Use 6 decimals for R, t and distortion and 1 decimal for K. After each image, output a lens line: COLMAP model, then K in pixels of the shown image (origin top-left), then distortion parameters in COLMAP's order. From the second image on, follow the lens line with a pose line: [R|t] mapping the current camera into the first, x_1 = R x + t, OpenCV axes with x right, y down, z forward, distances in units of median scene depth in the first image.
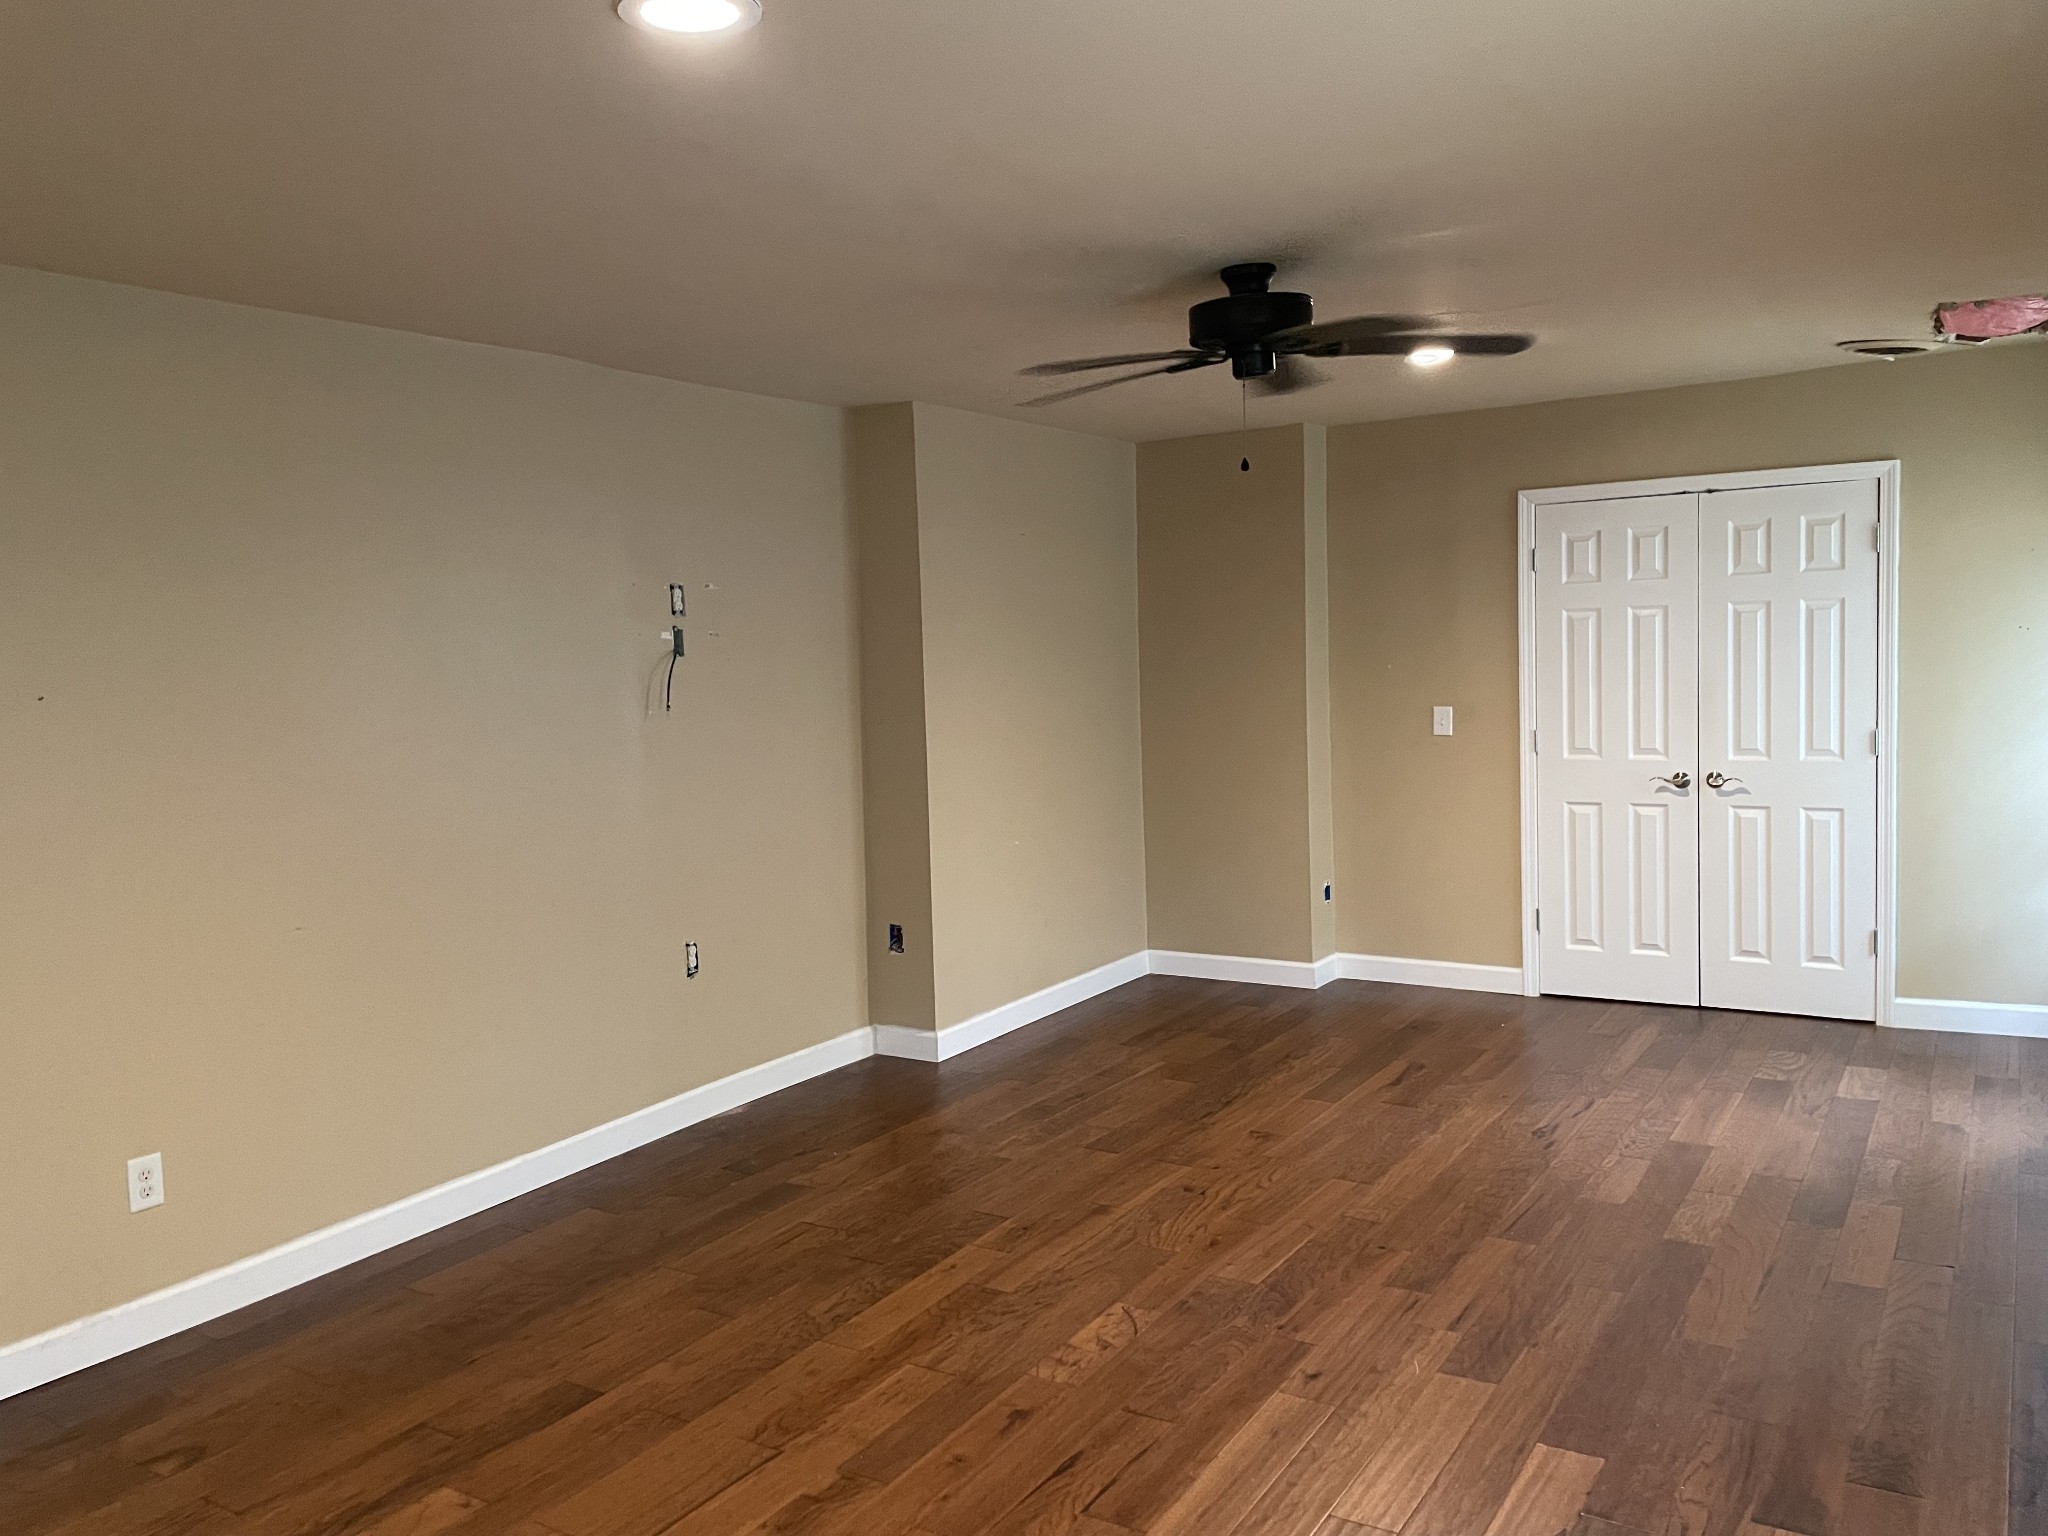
lens RADIAL K [[1562.1, 0, 1012.2], [0, 1562.1, 755.8], [0, 0, 1]] dist [0.094756, -0.121630]
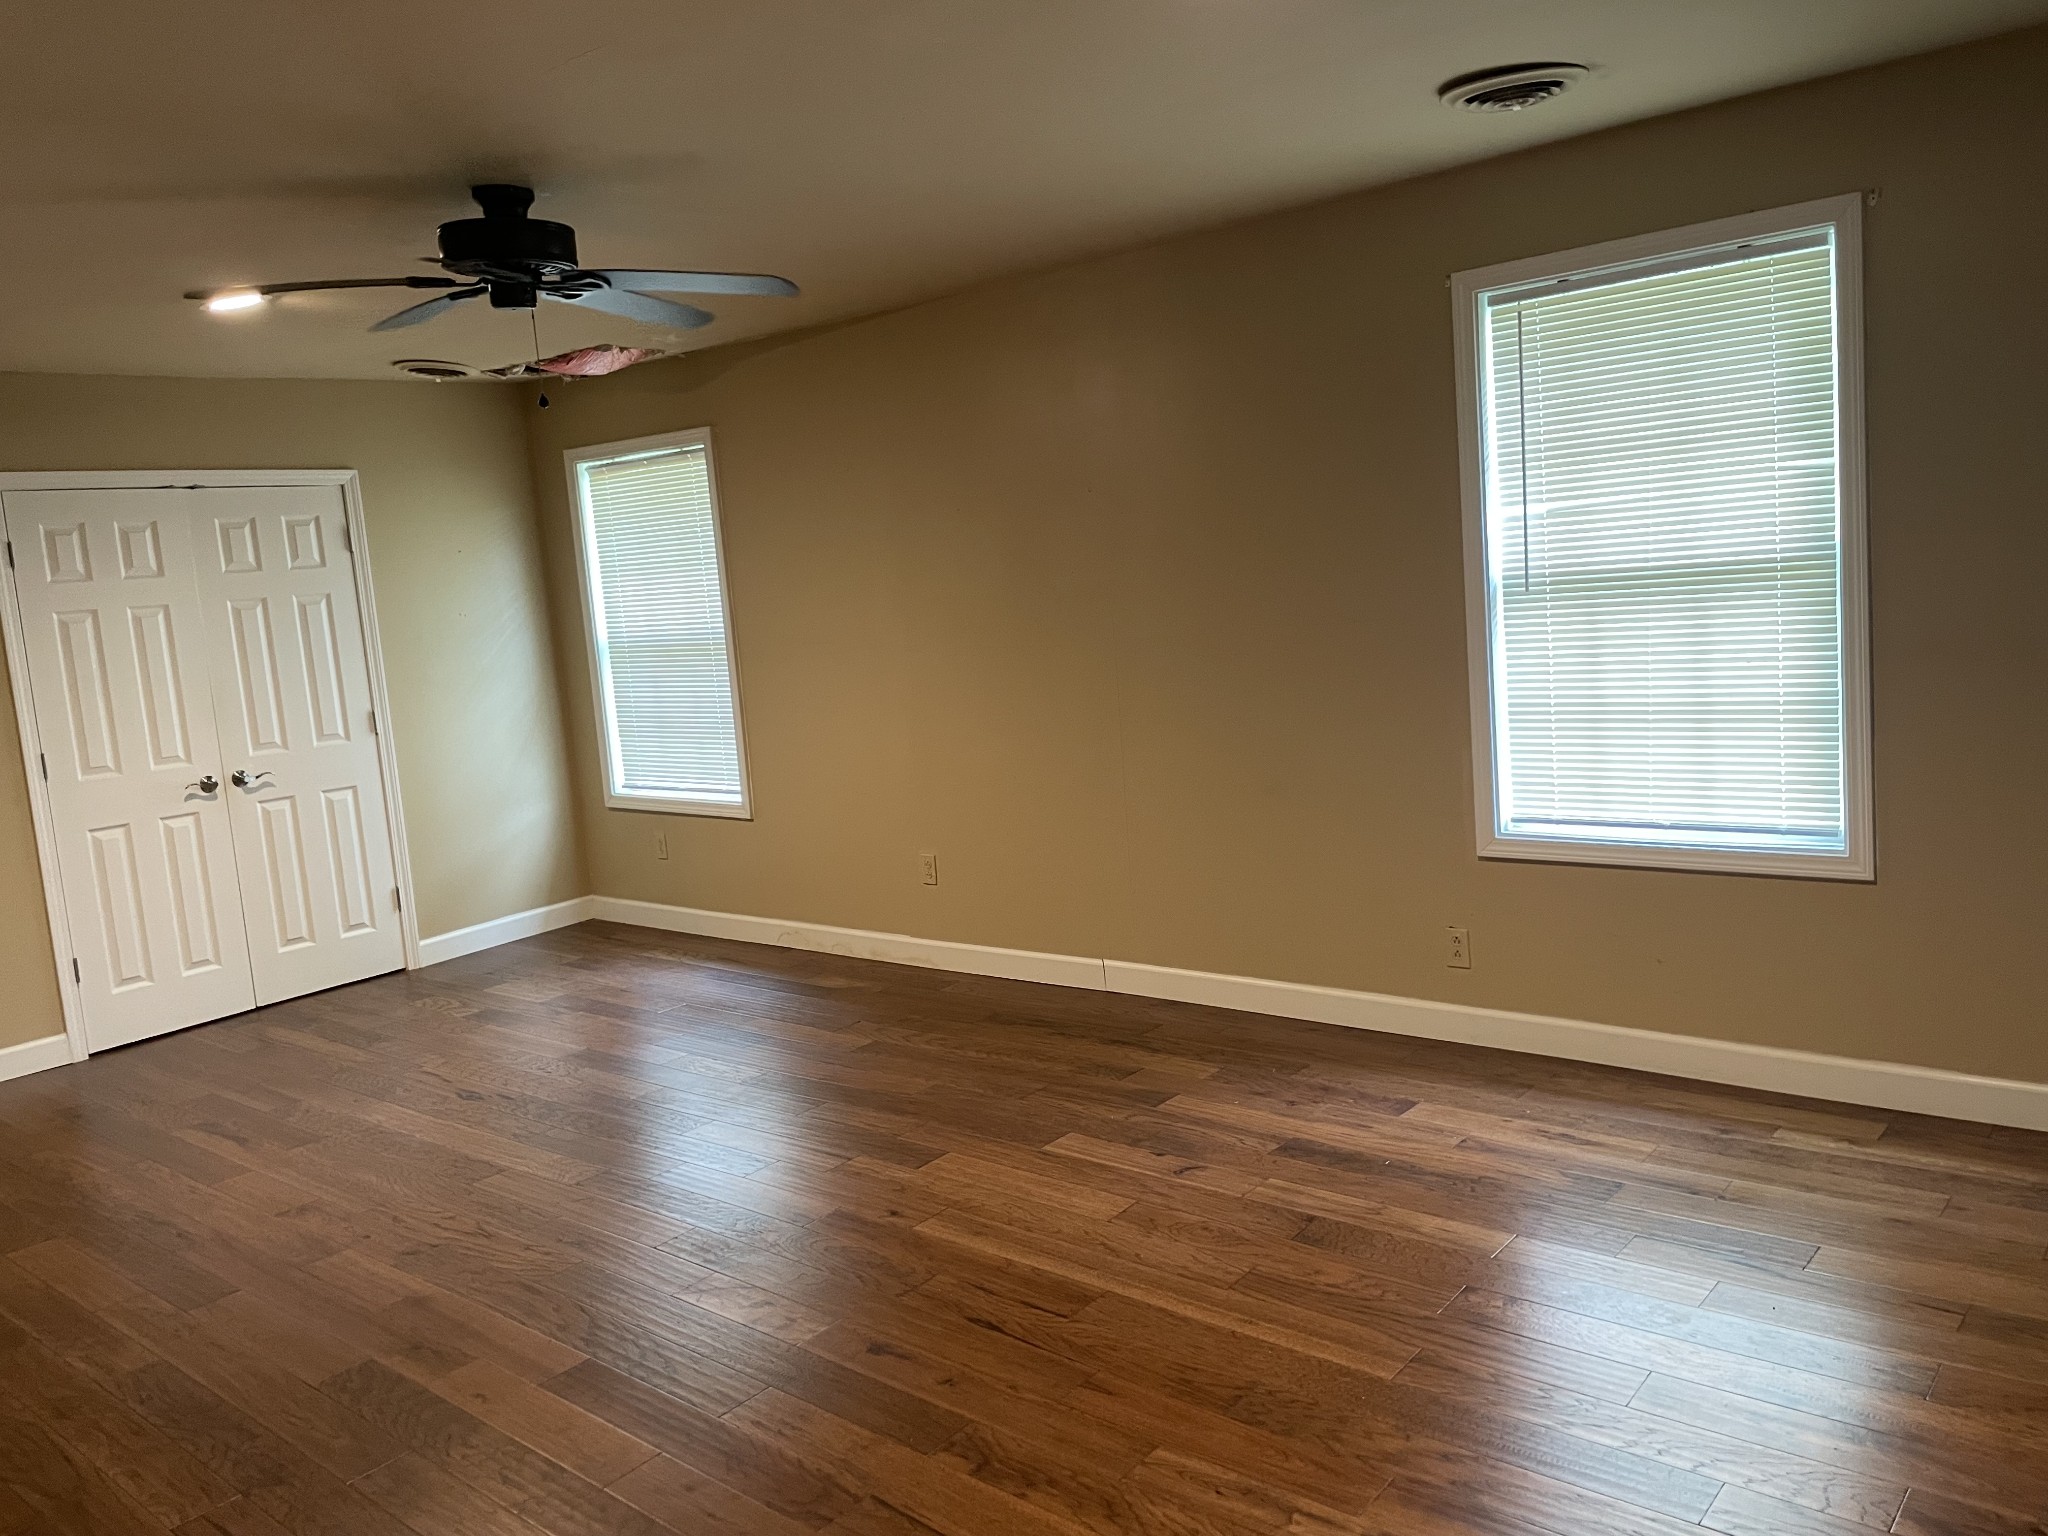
lens RADIAL K [[1562.1, 0, 1012.2], [0, 1562.1, 755.8], [0, 0, 1]] dist [0.094756, -0.121630]
pose [[0.146220, -0.099382, 0.984247, -0.560352], [0.148845, 0.985825, 0.077428, -0.004572], [-0.977990, 0.135179, 0.158940, 0.441671]]
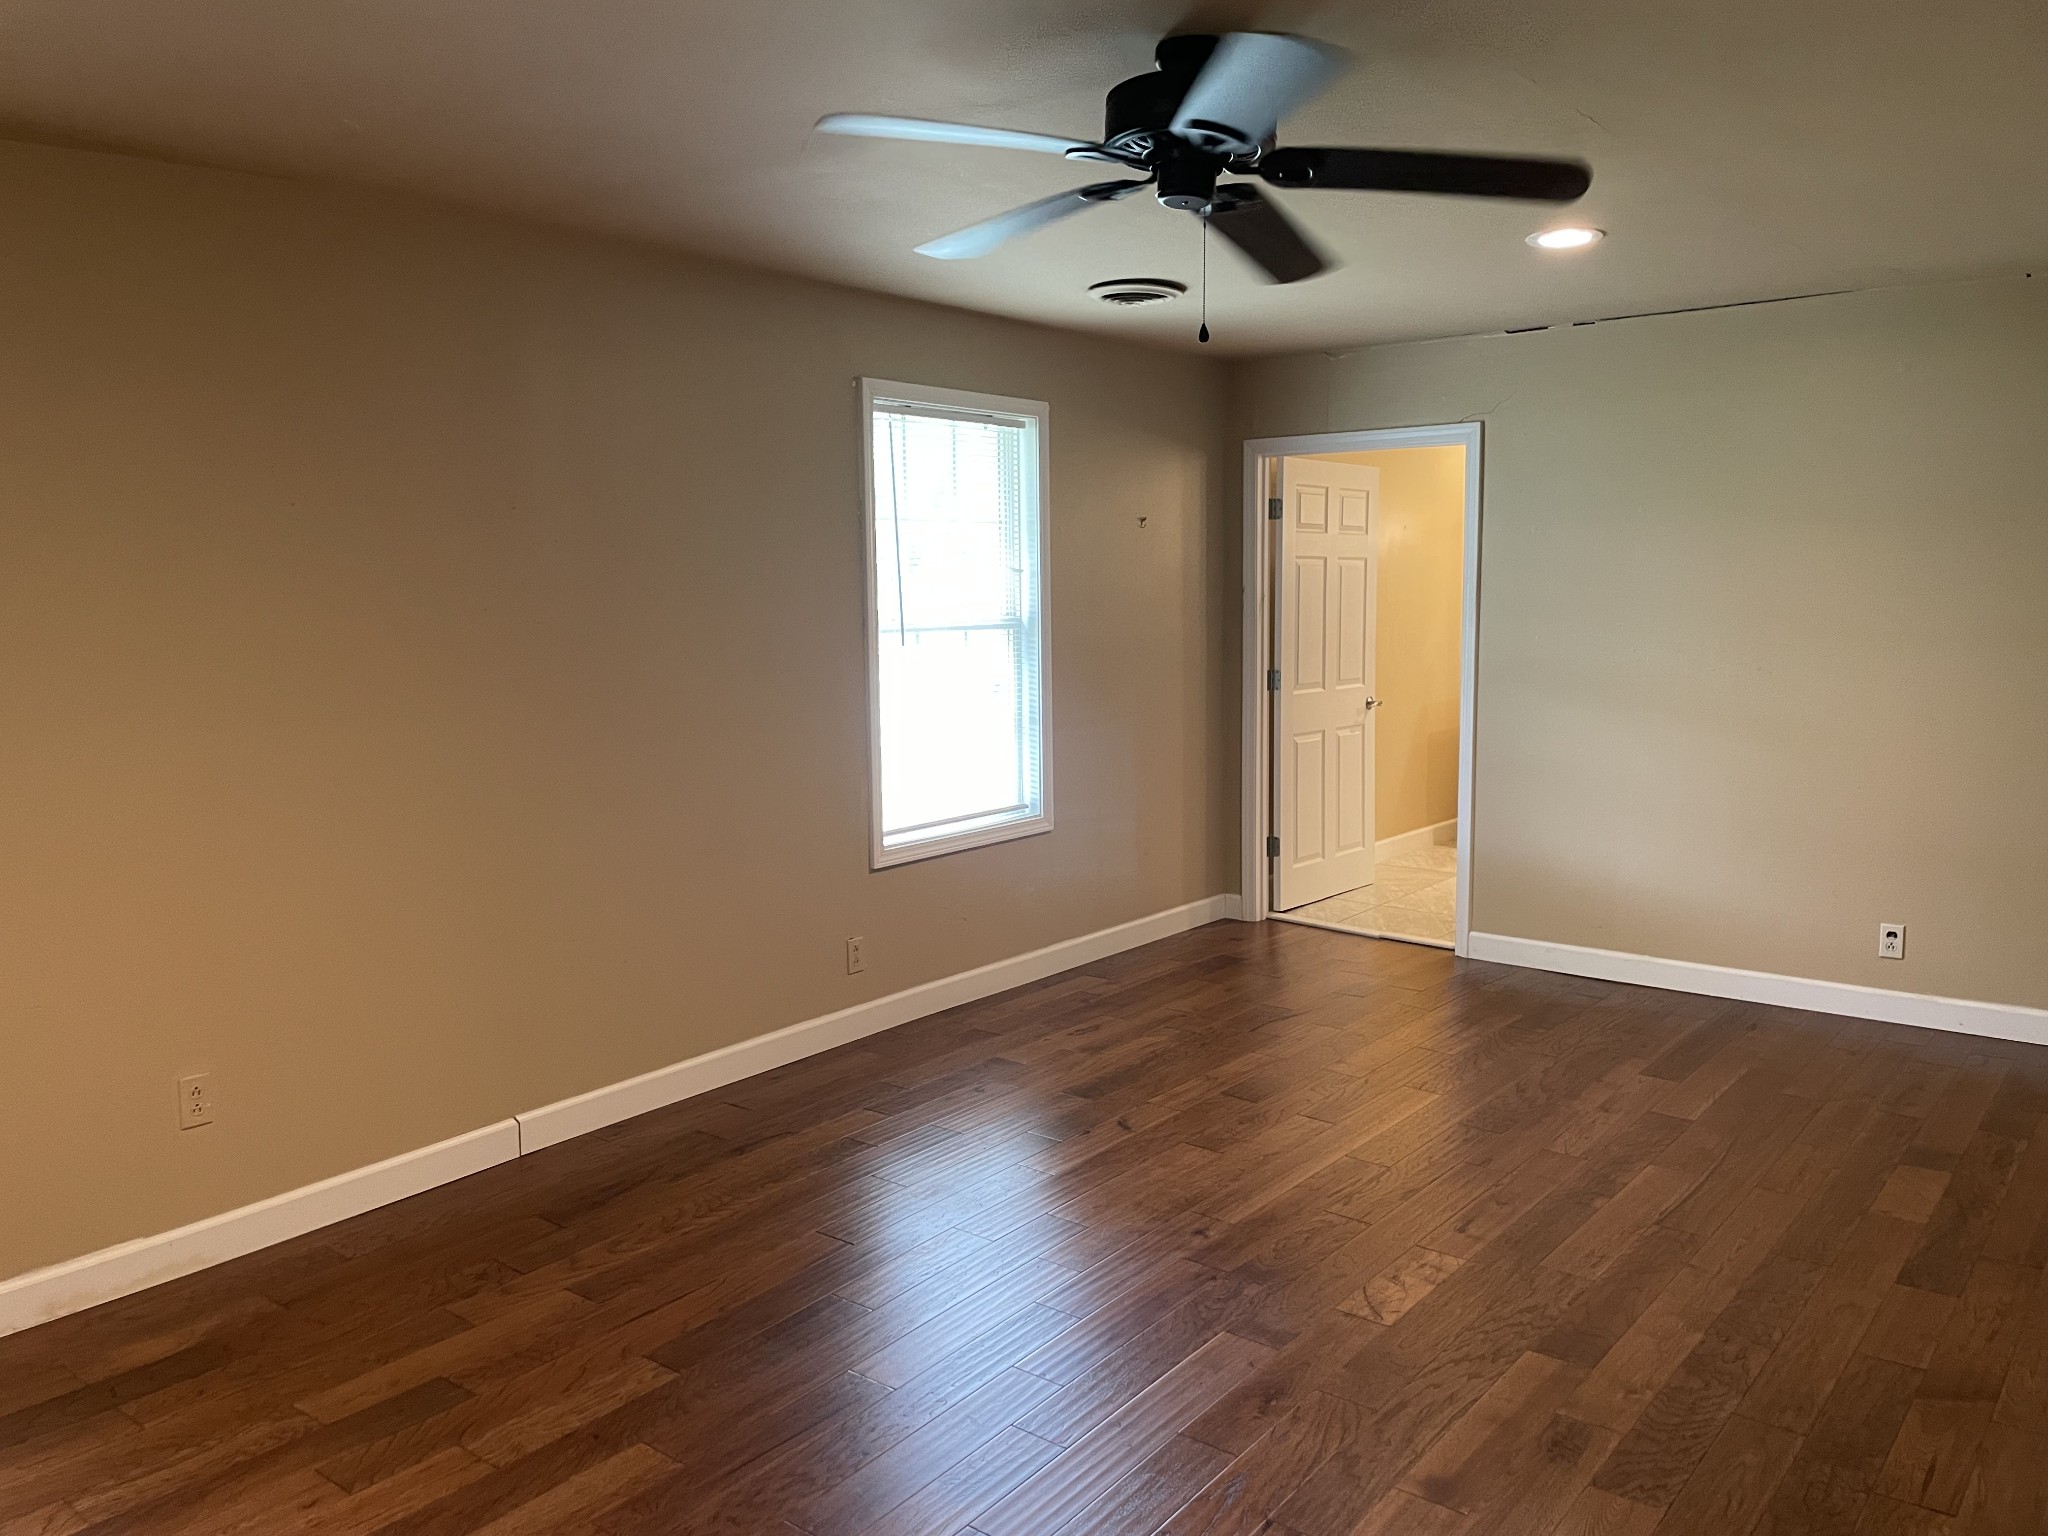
lens RADIAL K [[1585.7, 0, 1030.9], [0, 1585.7, 728.2], [0, 0, 1]] dist [0.070045, -0.000014]
pose [[-0.994981, 0.032841, 0.094524, 0.121319], [0.047953, 0.985568, 0.162349, -0.095165], [-0.087828, 0.166067, -0.982196, 1.315759]]
